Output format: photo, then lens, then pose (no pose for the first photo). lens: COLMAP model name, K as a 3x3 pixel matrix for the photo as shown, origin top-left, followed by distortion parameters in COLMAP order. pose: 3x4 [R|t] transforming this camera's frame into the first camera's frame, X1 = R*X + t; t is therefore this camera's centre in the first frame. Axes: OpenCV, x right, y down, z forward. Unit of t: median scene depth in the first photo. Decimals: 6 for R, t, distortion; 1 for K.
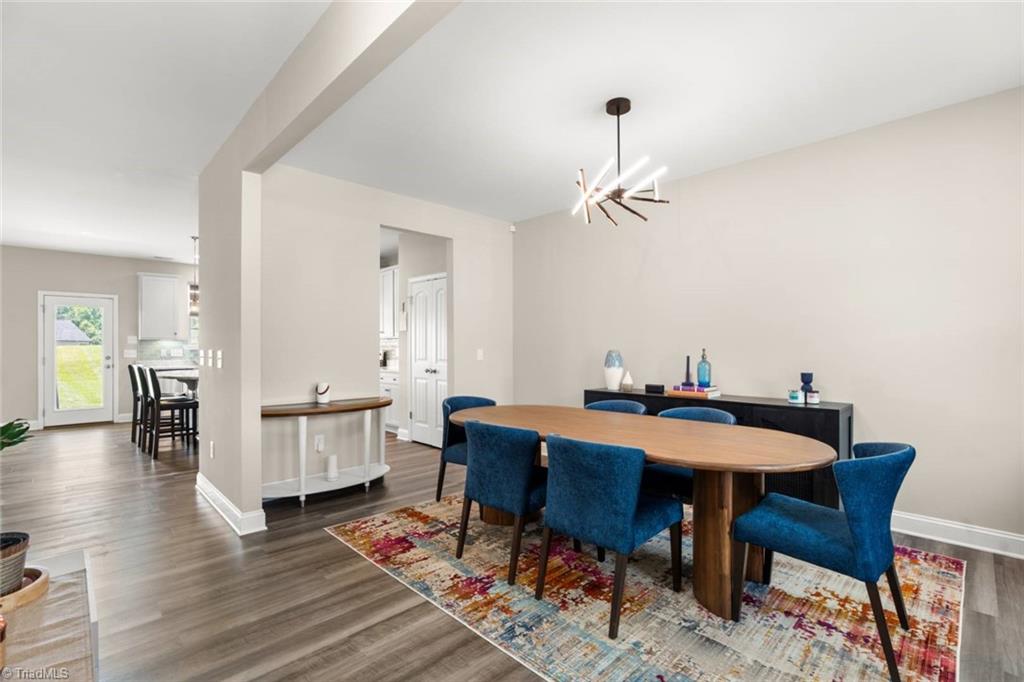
lens RADIAL K [[451.2, 0, 501.4], [0, 451.2, 341.9], [0, 0, 1]] dist [-0.002356, 0.000245]
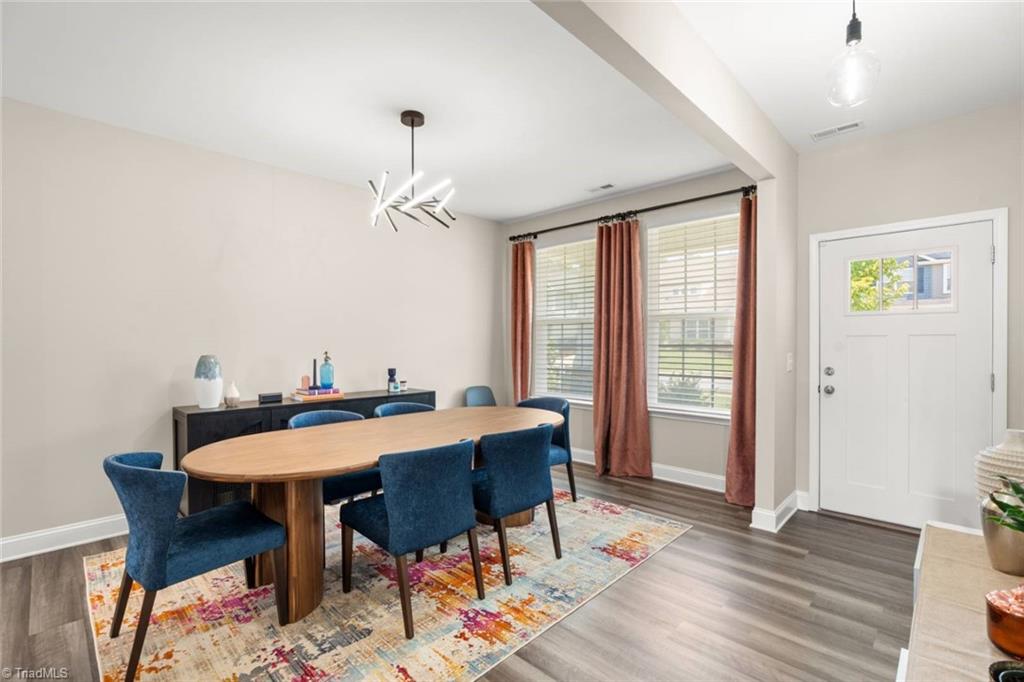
lens RADIAL K [[456.9, 0, 510.3], [0, 456.9, 344.5], [0, 0, 1]] dist [-0.001092, 0.000042]
pose [[-0.013648, 0.000416, 0.999907, -0.732100], [-0.007620, 0.999971, -0.000520, -0.004139], [-0.999878, -0.007627, -0.013645, 0.732631]]
